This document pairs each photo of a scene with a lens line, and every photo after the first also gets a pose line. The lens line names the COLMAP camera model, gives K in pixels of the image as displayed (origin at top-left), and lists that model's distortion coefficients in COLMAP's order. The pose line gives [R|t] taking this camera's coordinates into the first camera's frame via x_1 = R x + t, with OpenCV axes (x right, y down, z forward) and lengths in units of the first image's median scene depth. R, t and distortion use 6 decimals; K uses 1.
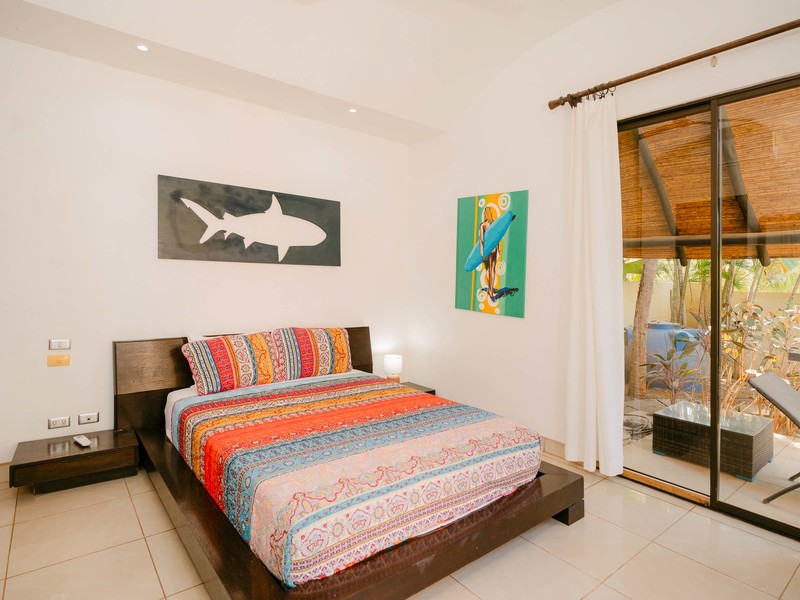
lens RADIAL K [[436.0, 0, 399.4], [0, 436.0, 299.2], [0, 0, 1]] dist [0.002147, -0.003286]
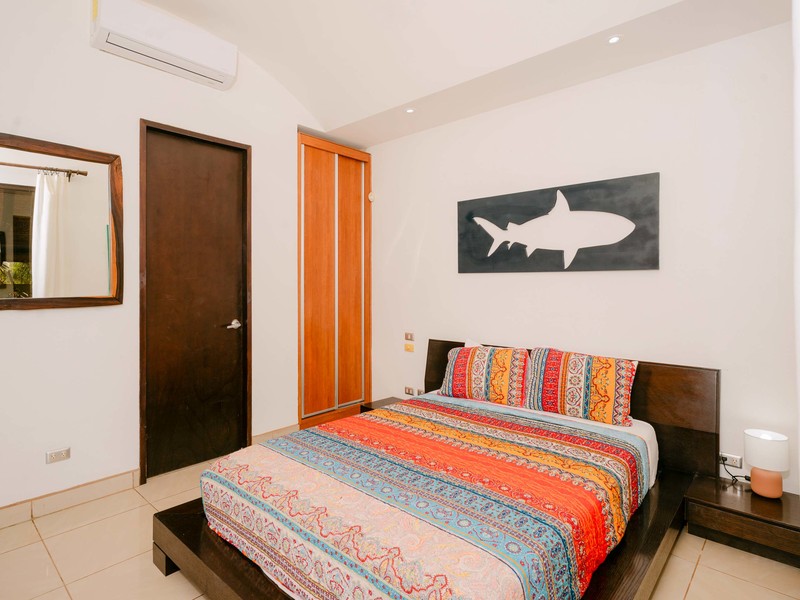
lens RADIAL K [[436.0, 0, 401.2], [0, 436.0, 296.5], [0, 0, 1]] dist [0.002147, -0.003286]
pose [[0.183913, 0.003016, -0.982938, 0.501603], [-0.042022, 0.999105, -0.004797, -0.016435], [0.982044, 0.042187, 0.183875, 0.560957]]
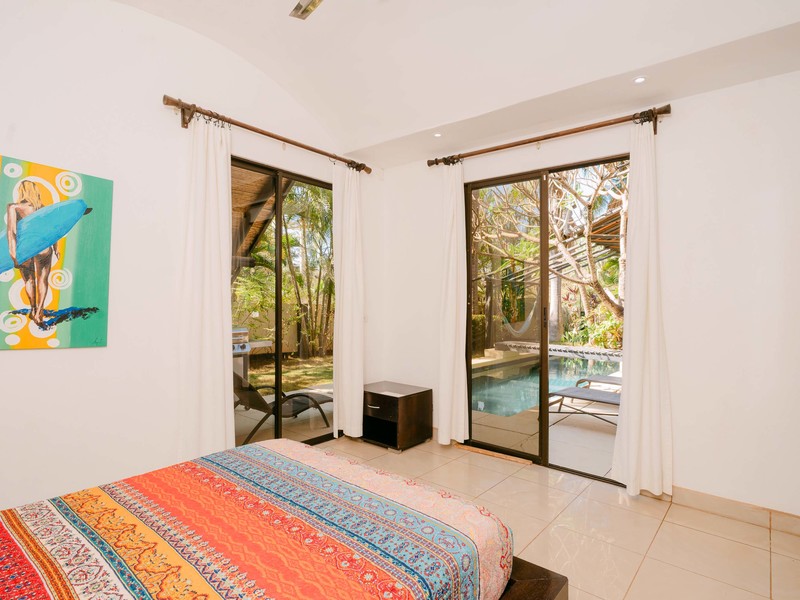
lens RADIAL K [[436.0, 0, 401.1], [0, 436.0, 298.2], [0, 0, 1]] dist [0.002147, -0.003286]
pose [[-0.188378, -0.021905, 0.981852, -0.540398], [0.030110, 0.999152, 0.028068, -0.045153], [-0.981635, 0.034851, -0.187558, 0.615378]]
